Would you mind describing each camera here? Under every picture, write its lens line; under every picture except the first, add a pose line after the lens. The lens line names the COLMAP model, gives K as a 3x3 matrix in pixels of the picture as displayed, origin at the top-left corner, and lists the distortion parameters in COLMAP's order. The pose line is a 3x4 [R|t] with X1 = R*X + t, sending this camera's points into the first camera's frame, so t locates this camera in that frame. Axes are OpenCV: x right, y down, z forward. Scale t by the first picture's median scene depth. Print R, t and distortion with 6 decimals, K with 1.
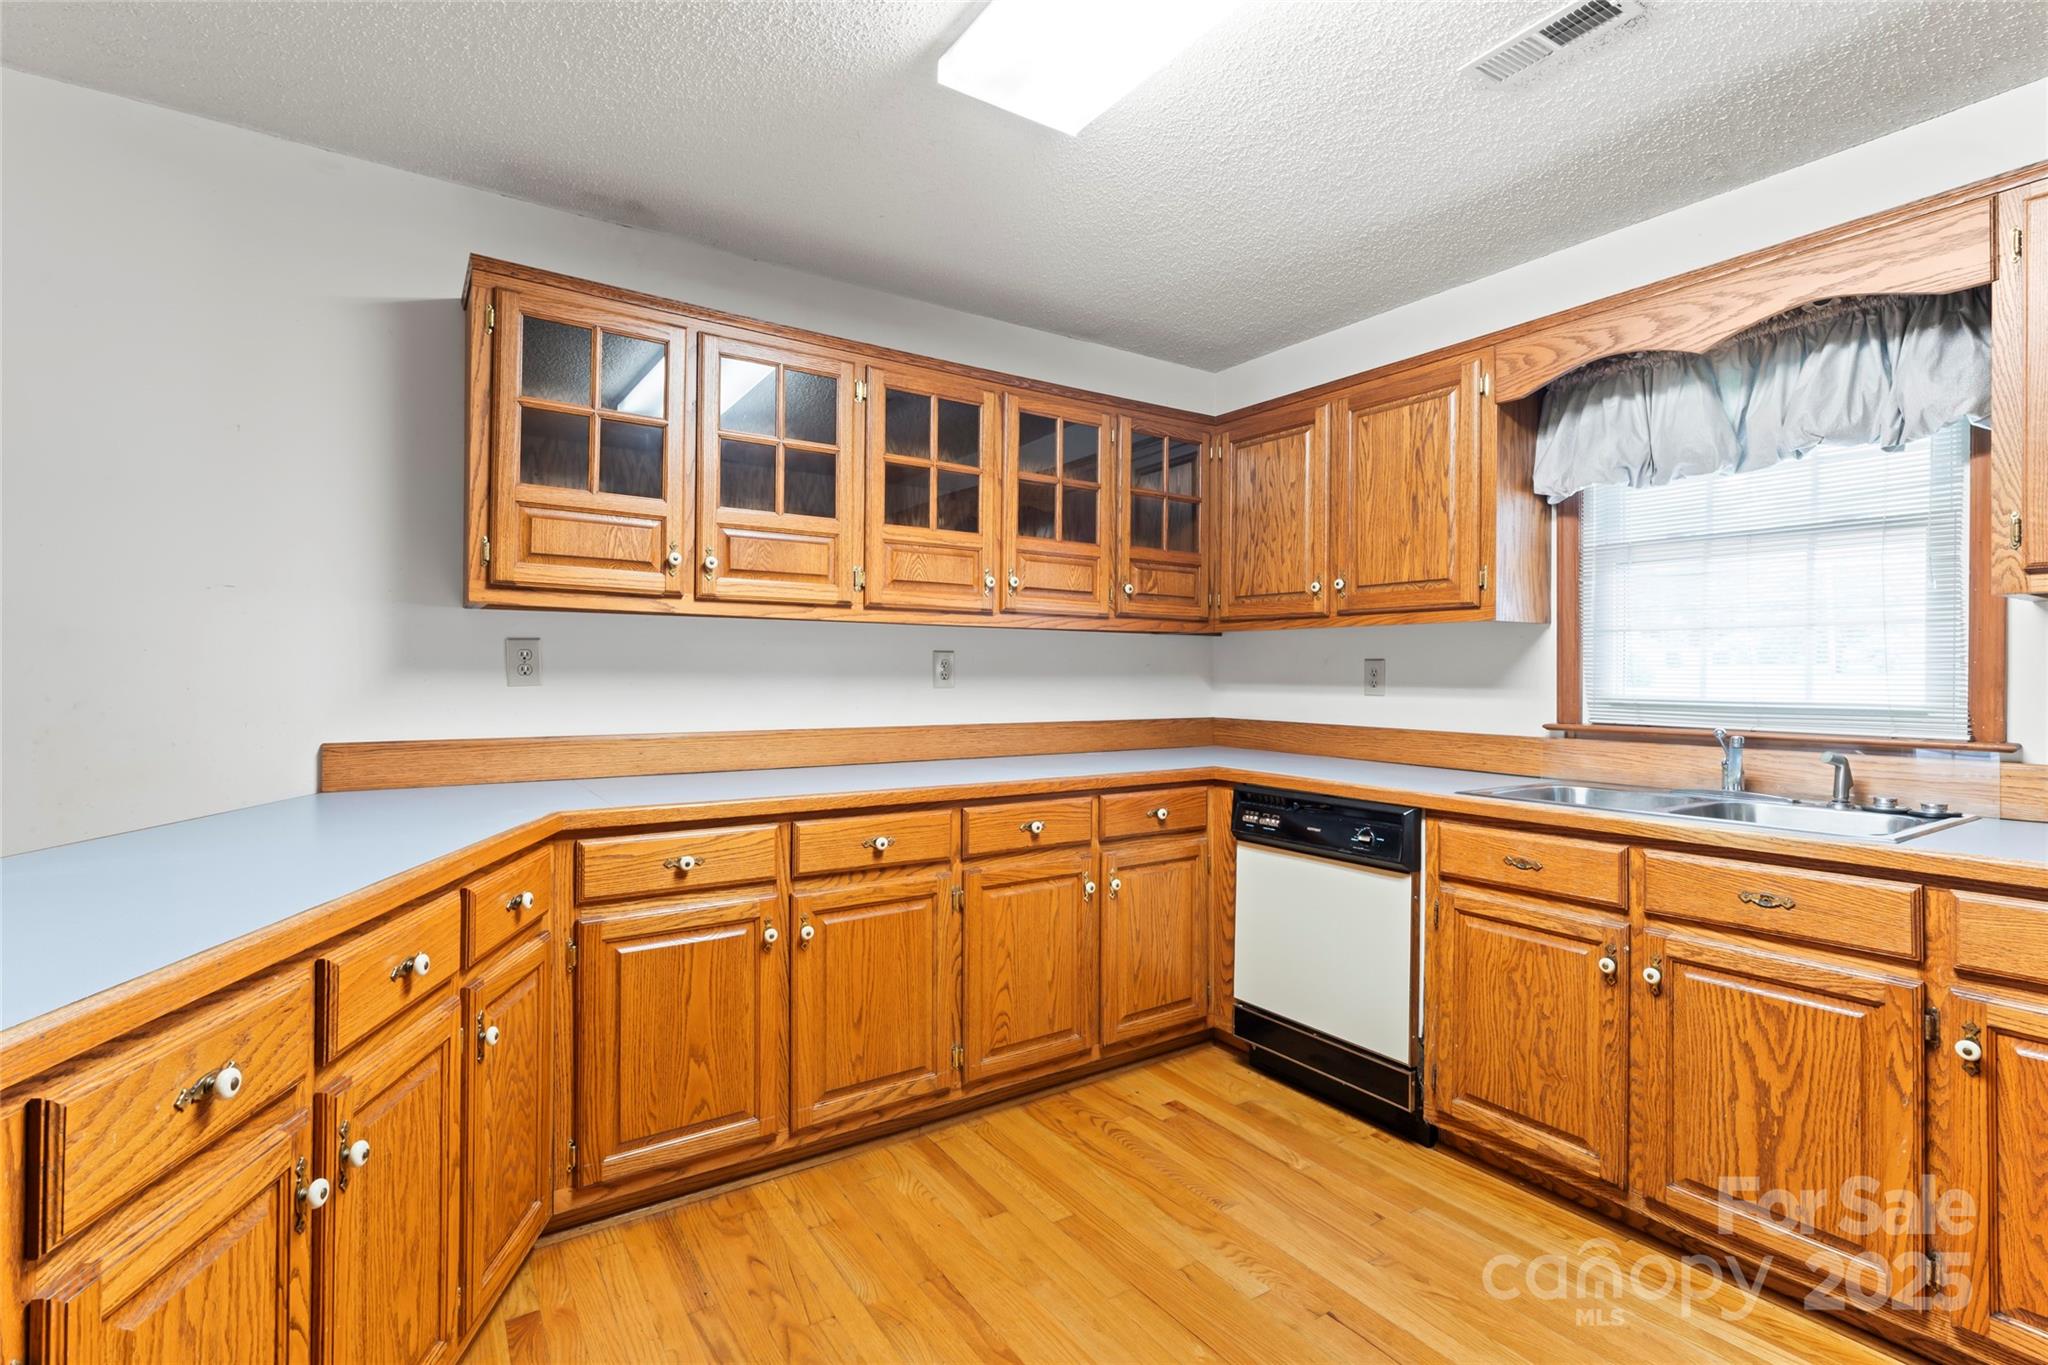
lens RADIAL K [[940.8, 0, 1026.0], [0, 940.8, 672.0], [0, 0, 1]] dist [-0.000335, 0.000049]
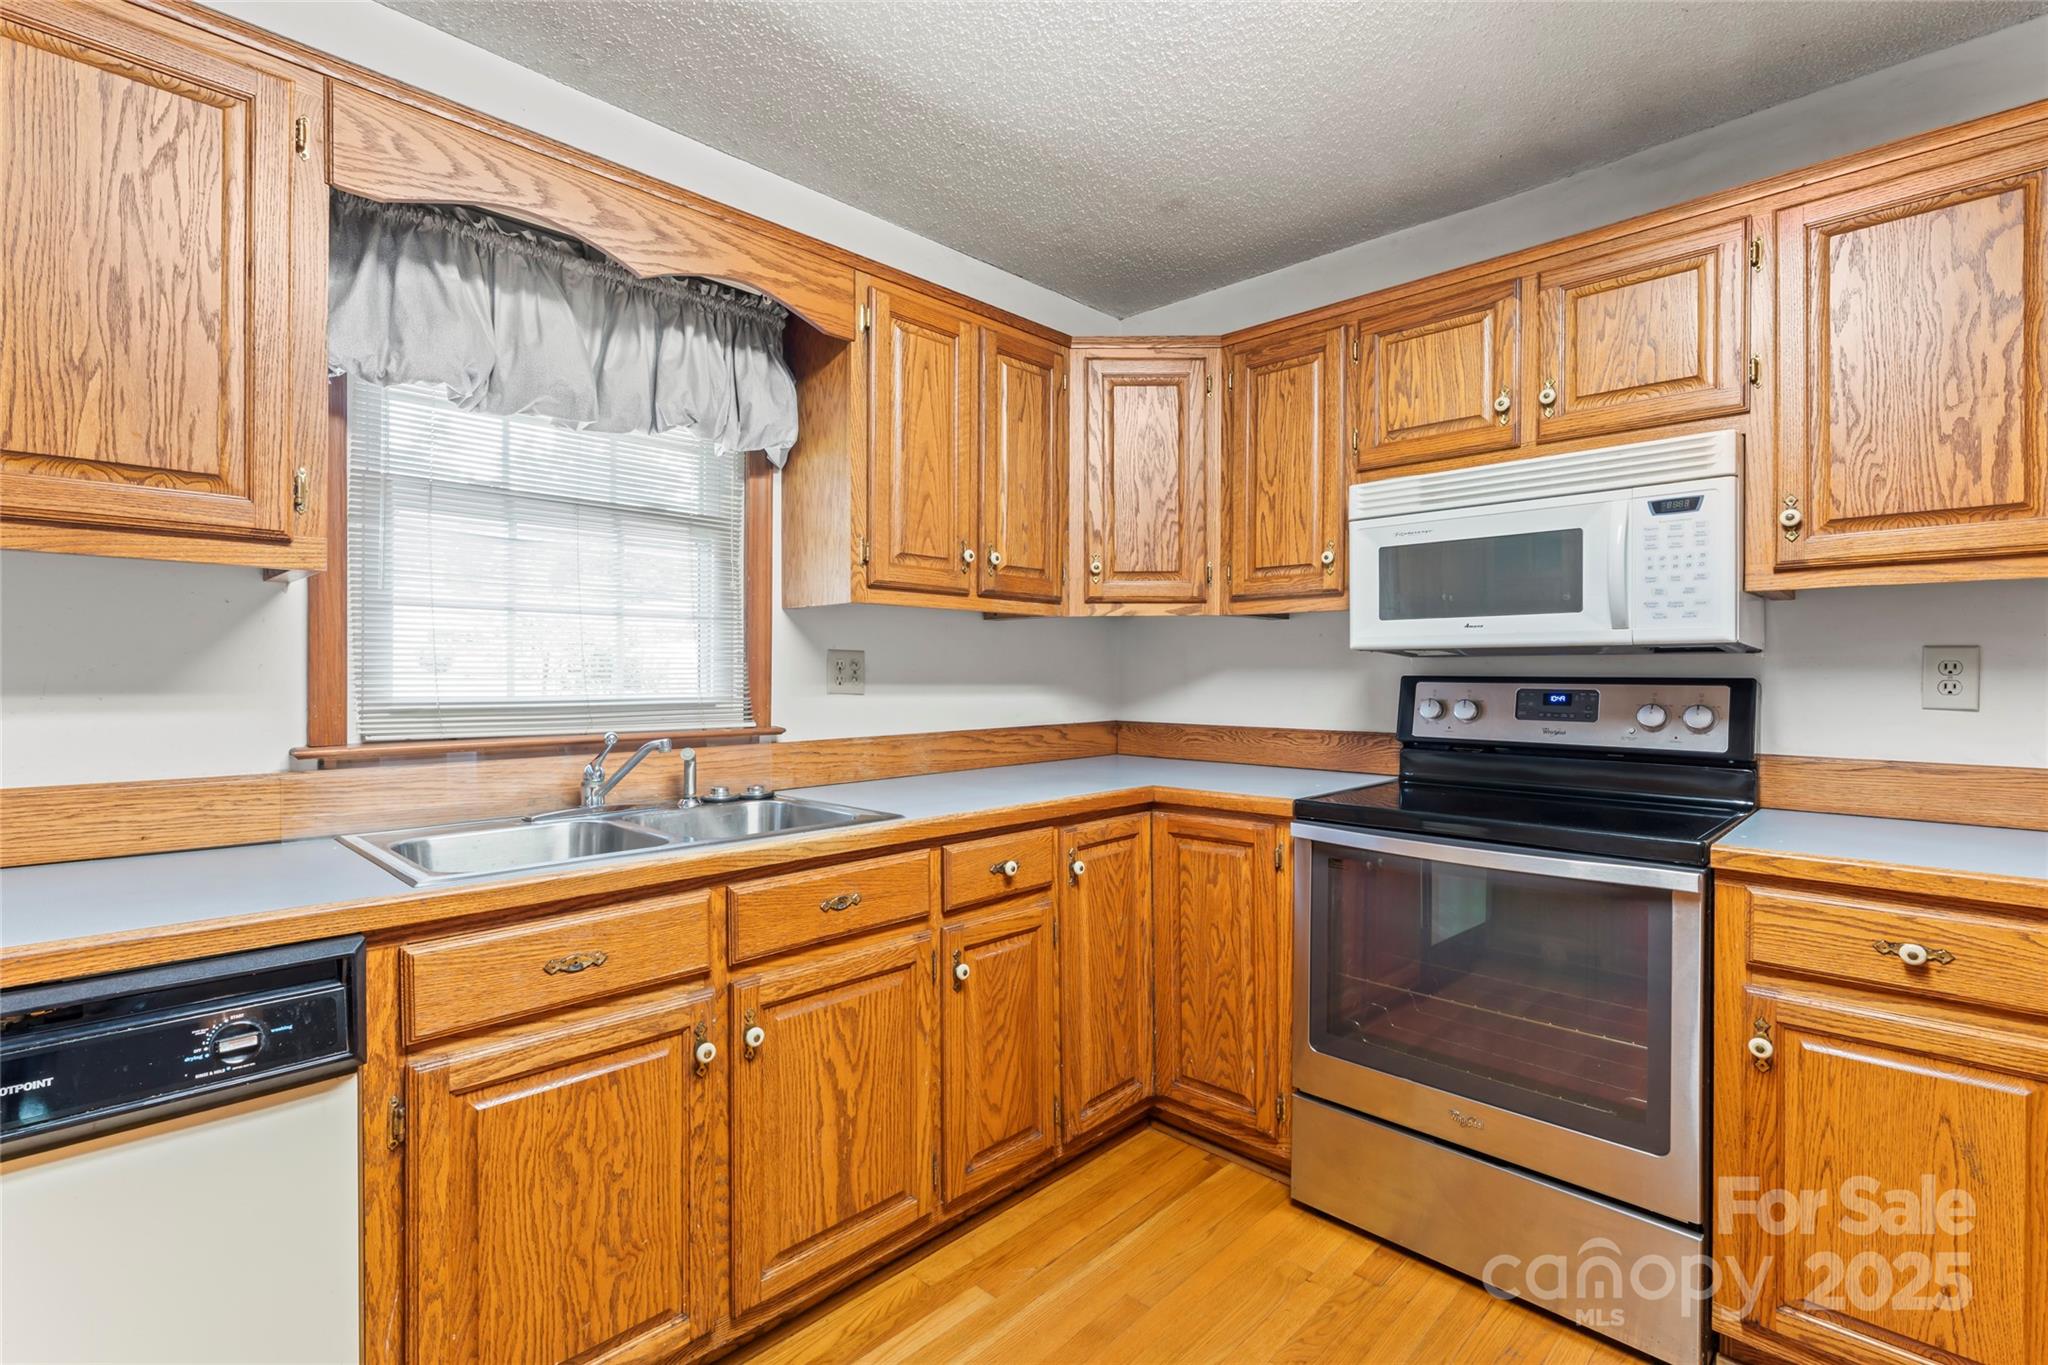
lens RADIAL K [[940.8, 0, 1030.5], [0, 940.8, 679.9], [0, 0, 1]] dist [-0.000335, 0.000049]
pose [[-0.207680, -0.009587, 0.978150, -0.163925], [-0.004173, 0.999952, 0.008915, 0.003926], [-0.978188, -0.002231, -0.207709, 0.848877]]
